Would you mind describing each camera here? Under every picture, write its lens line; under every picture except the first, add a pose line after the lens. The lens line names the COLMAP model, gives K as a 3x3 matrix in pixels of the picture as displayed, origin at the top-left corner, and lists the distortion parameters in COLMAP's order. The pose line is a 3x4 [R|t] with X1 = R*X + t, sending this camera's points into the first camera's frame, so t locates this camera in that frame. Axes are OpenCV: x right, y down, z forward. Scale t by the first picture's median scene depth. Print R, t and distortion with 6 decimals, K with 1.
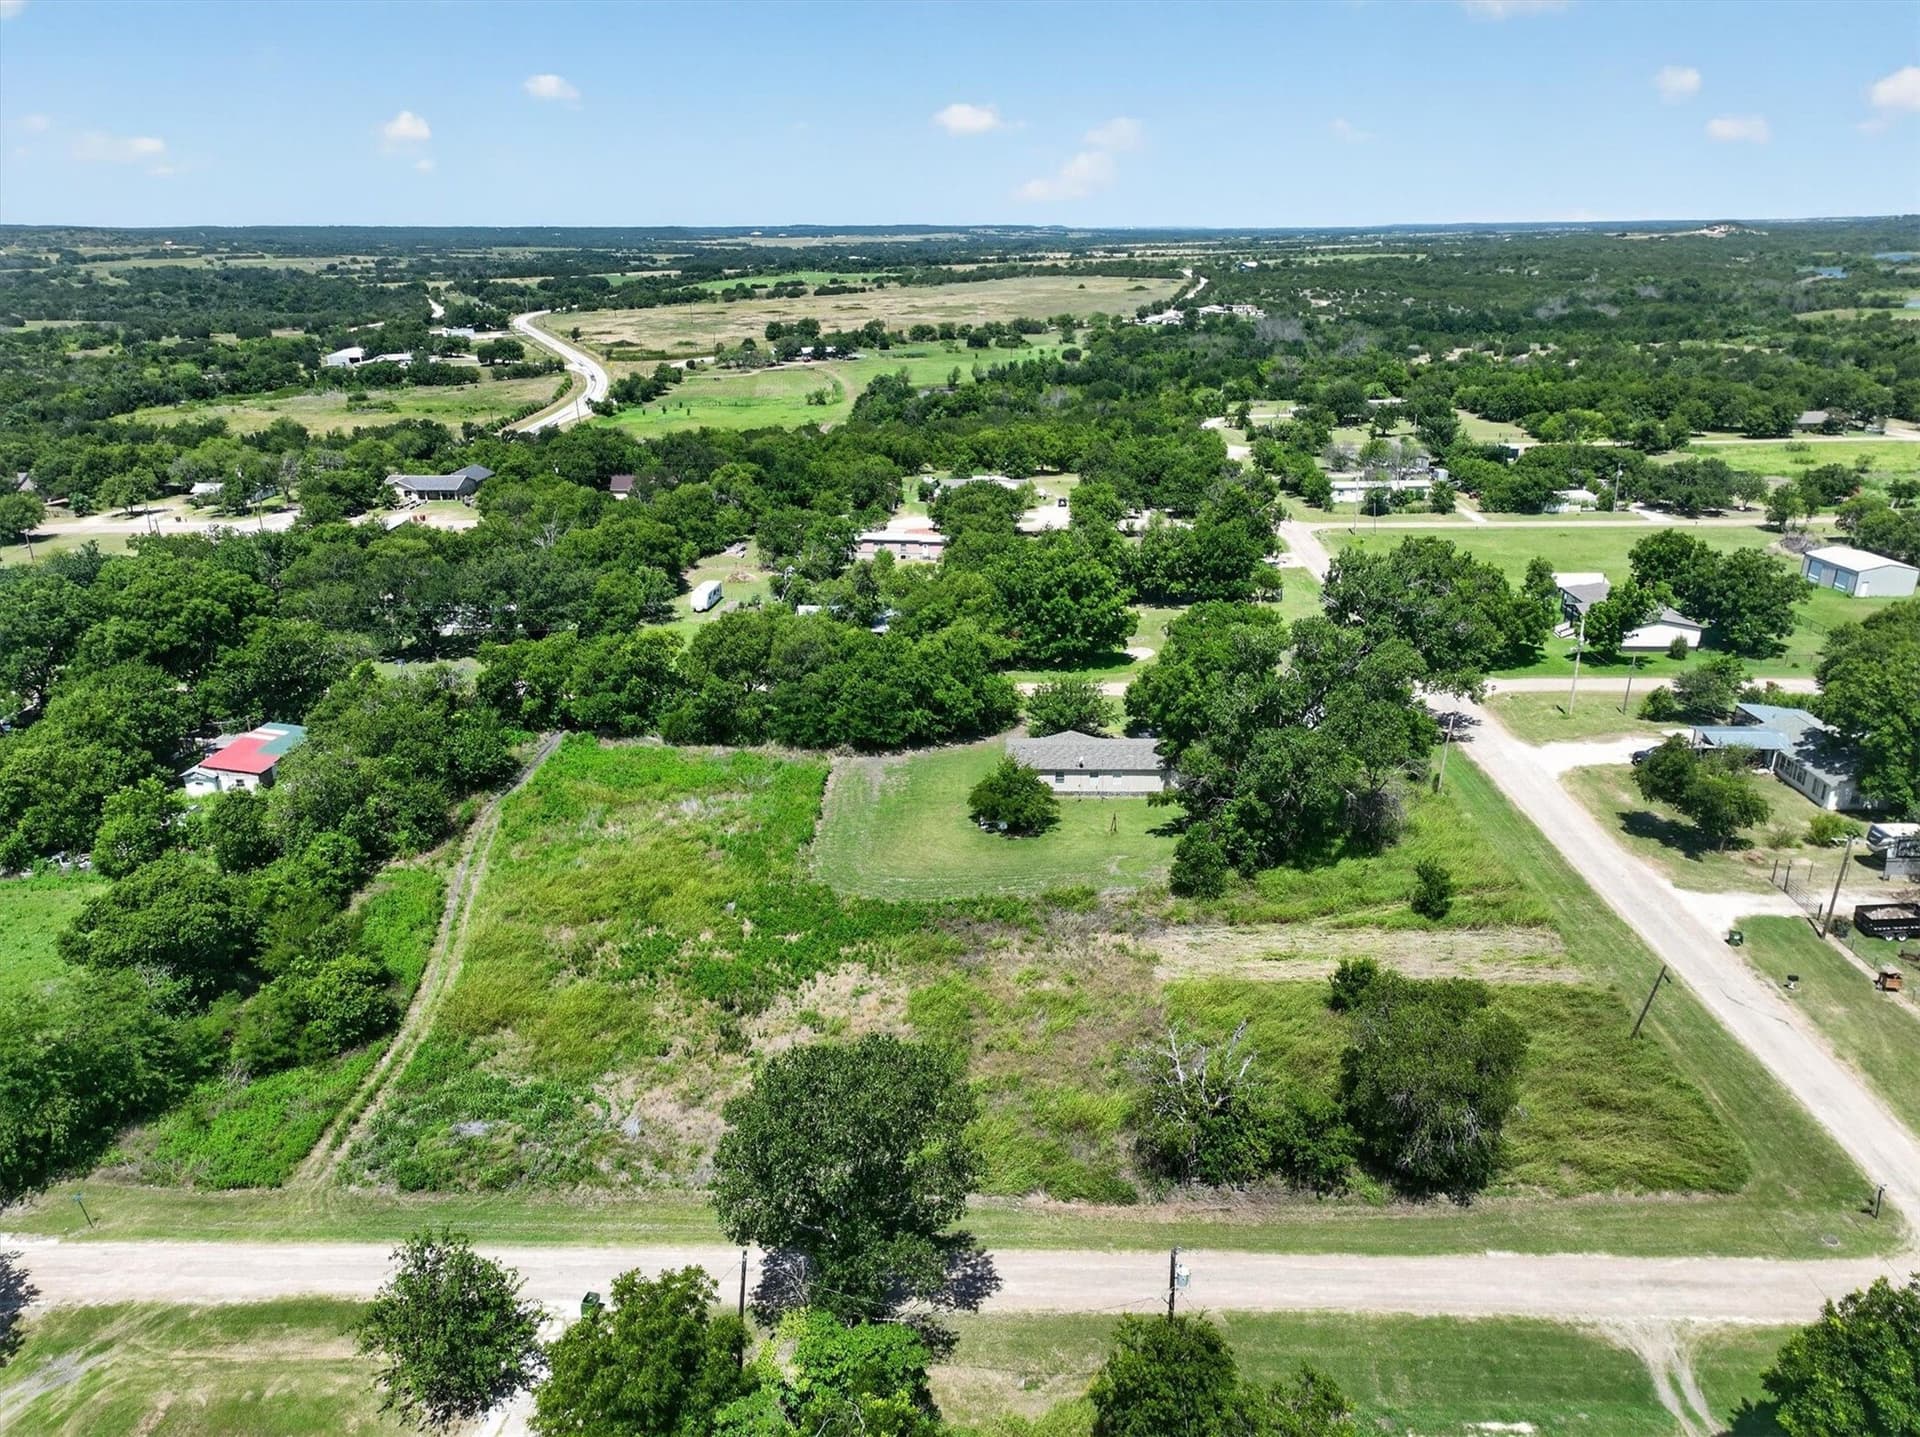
lens RADIAL K [[1348.6, 0, 966.0], [0, 1348.6, 708.5], [0, 0, 1]] dist [-0.001100, 0.017790]
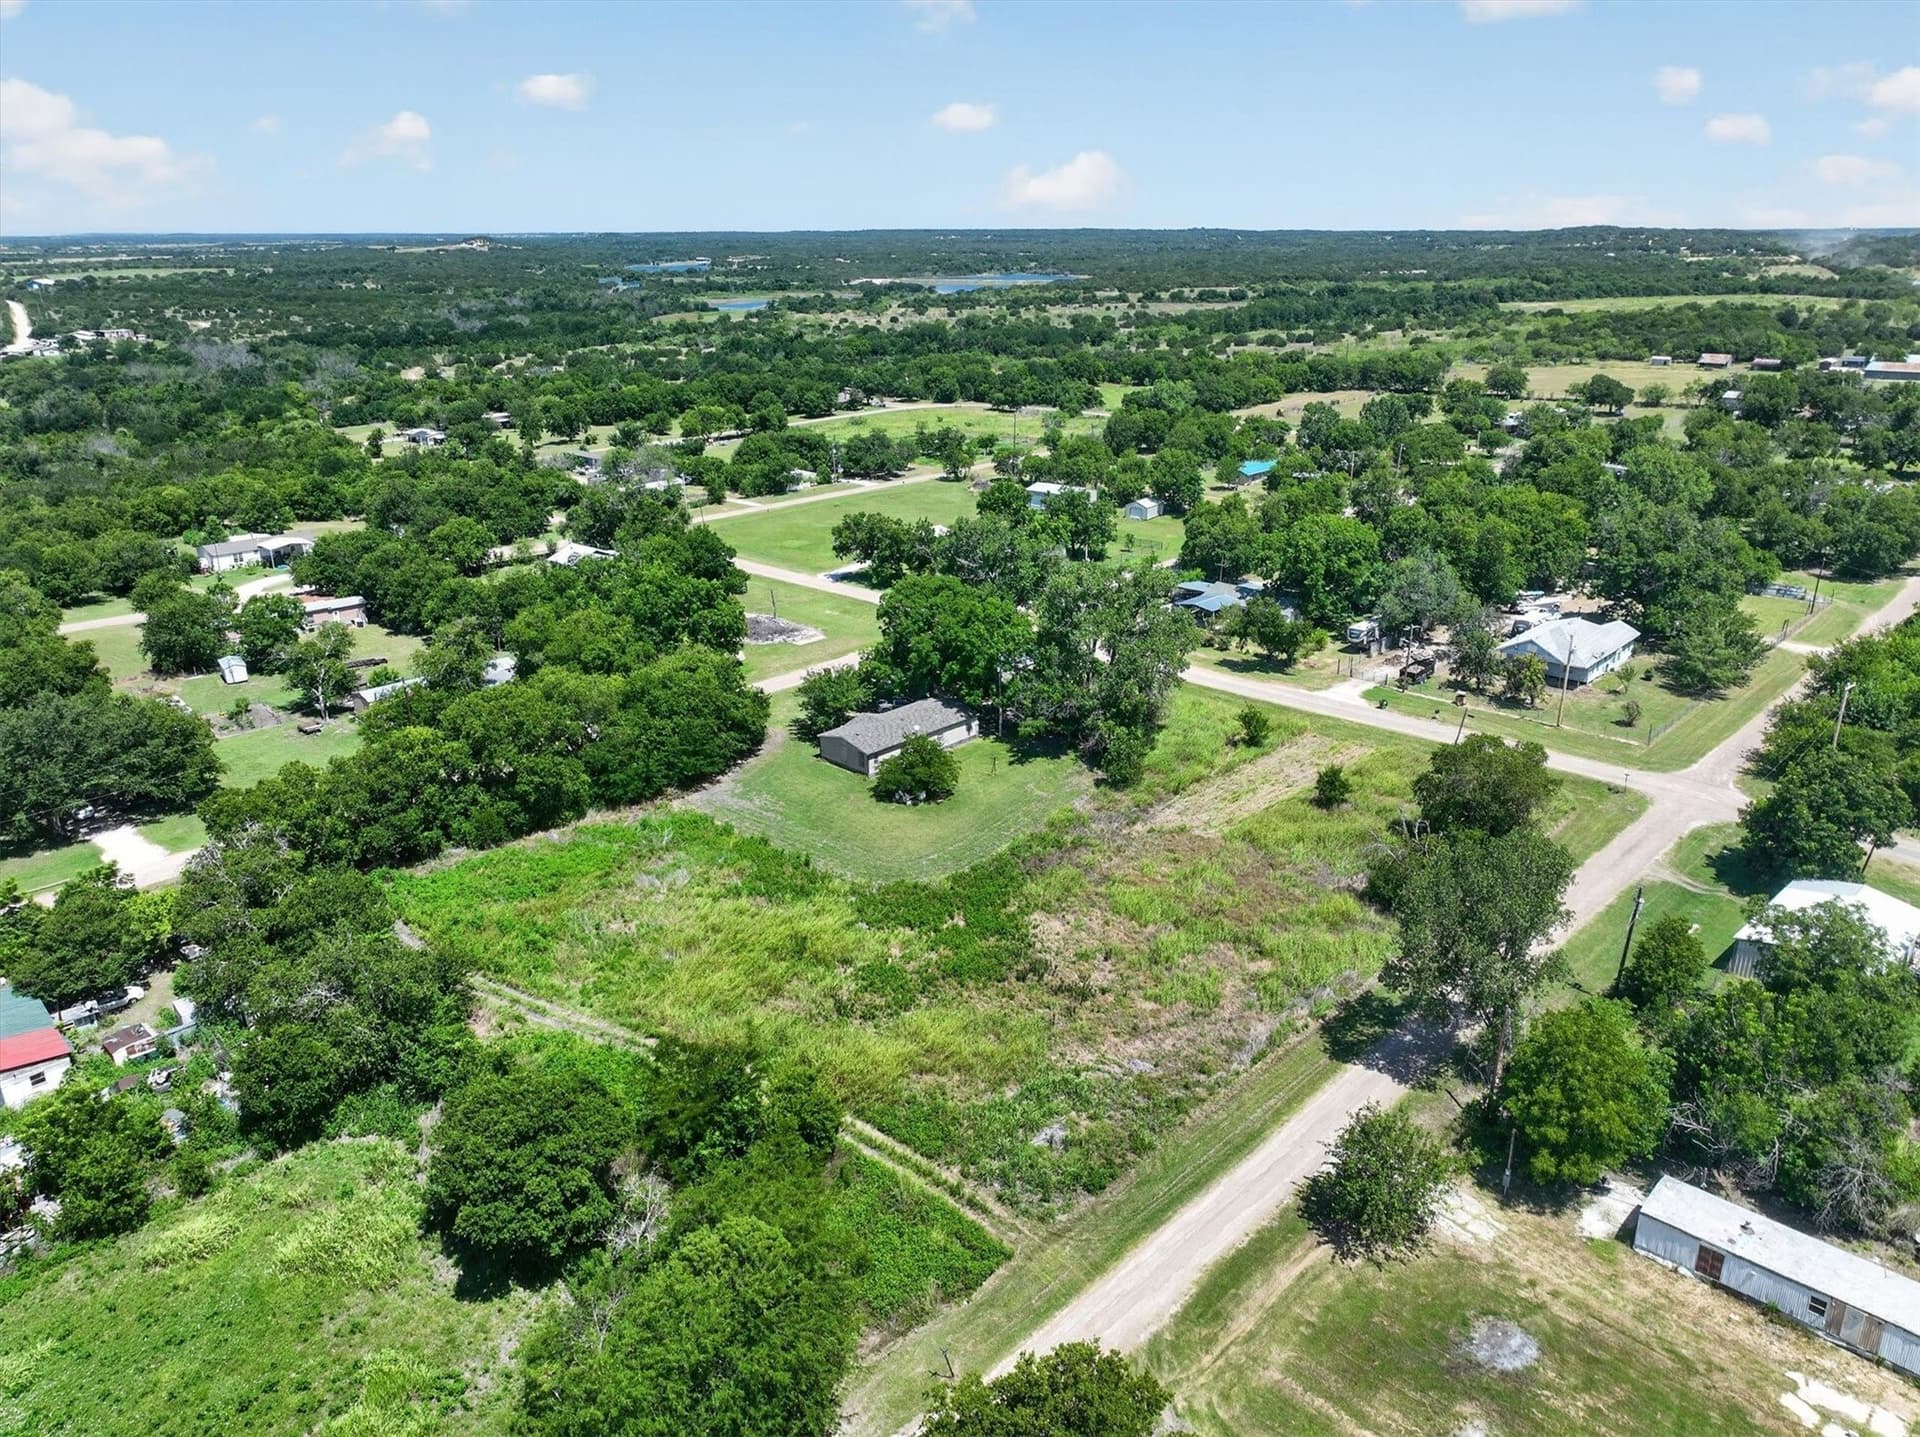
lens RADIAL K [[1348.6, 0, 964.9], [0, 1348.6, 719.0], [0, 0, 1]] dist [-0.001100, 0.017790]
pose [[0.667333, -0.246657, 0.702728, -0.694643], [0.247752, 0.963348, 0.102861, -0.076913], [-0.702343, 0.105460, 0.703983, 0.188870]]
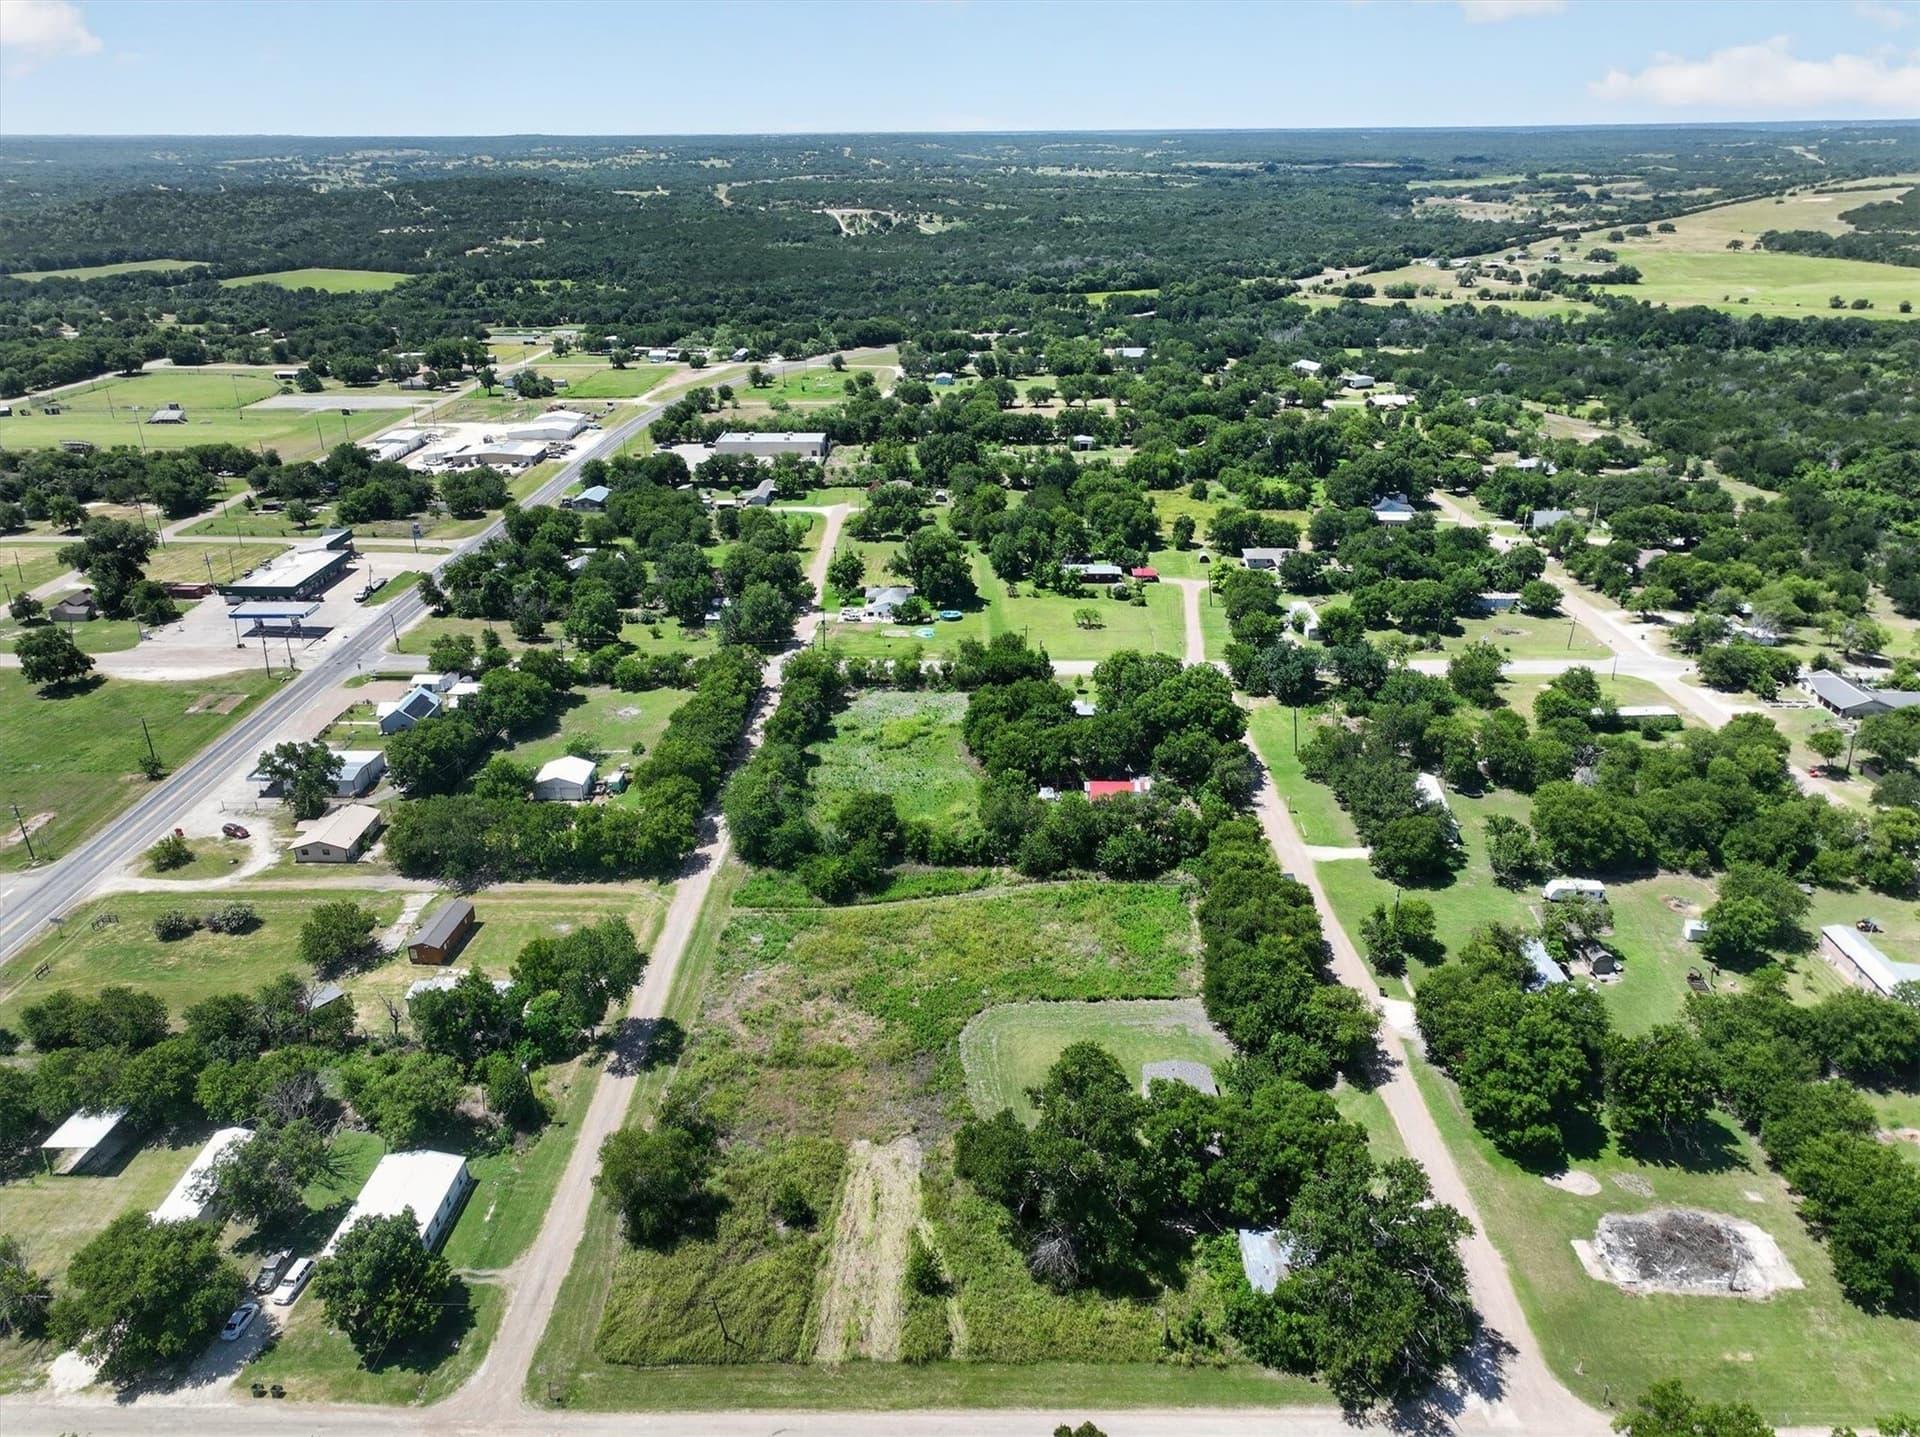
lens RADIAL K [[1348.6, 0, 961.0], [0, 1348.6, 731.8], [0, 0, 1]] dist [-0.001100, 0.017790]
pose [[0.021100, 0.412708, -0.910619, 1.096126], [-0.326918, 0.863600, 0.383823, -0.684969], [0.944817, 0.289599, 0.153143, 0.571891]]
